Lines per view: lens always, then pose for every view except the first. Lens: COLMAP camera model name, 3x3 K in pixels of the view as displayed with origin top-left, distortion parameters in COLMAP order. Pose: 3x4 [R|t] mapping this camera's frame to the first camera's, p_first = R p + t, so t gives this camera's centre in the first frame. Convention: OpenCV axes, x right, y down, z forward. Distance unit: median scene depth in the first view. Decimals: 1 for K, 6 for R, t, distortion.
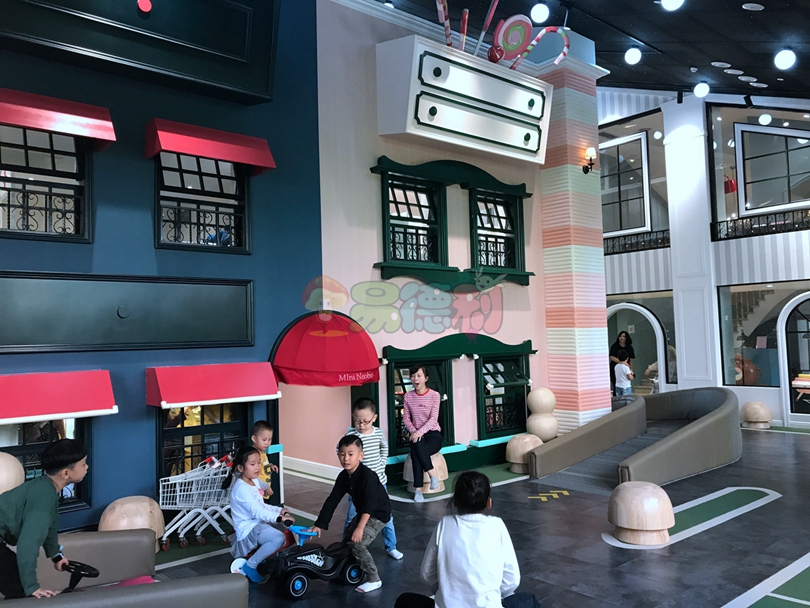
lens RADIAL K [[675.6, 0, 397.4], [0, 675.6, 286.0], [0, 0, 1]] dist [0.002003, -0.007539]
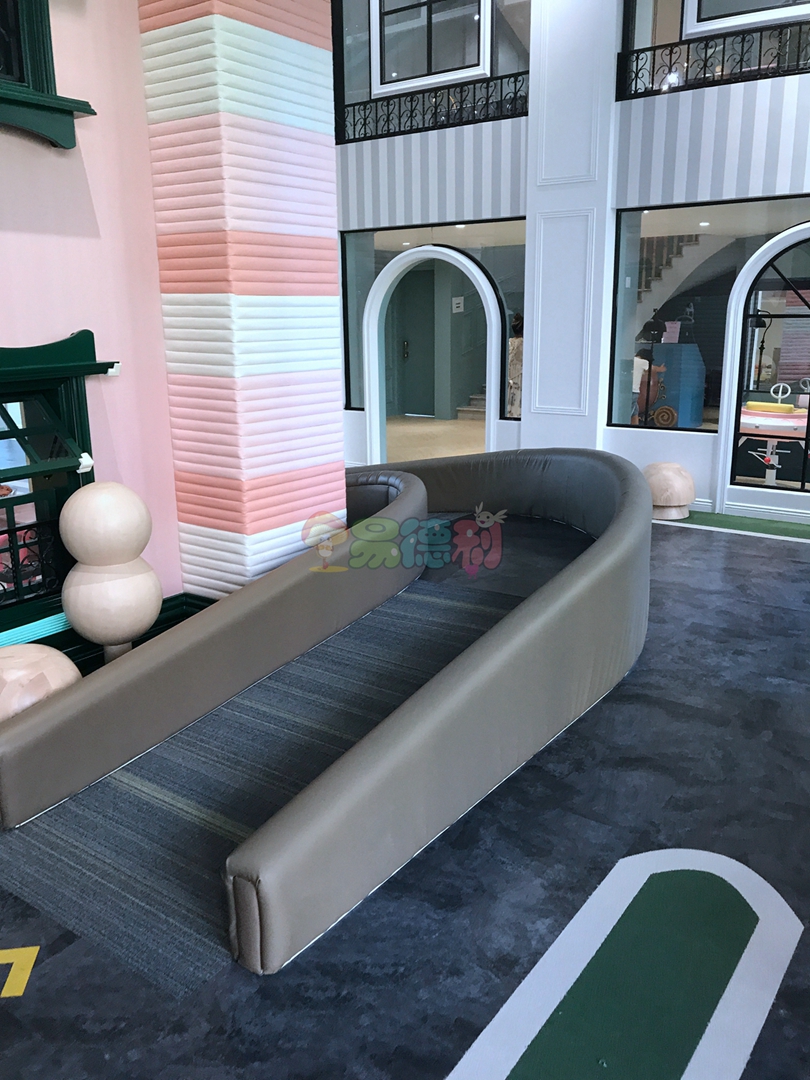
lens RADIAL K [[900.8, 0, 405.4], [0, 900.8, 538.8], [0, 0, 1]] dist [0.002003, -0.007539]
pose [[0.970123, -0.045595, 0.238289, 0.192783], [-0.031360, 0.950376, 0.309518, 0.029630], [-0.240576, -0.307743, 0.920553, 0.435823]]
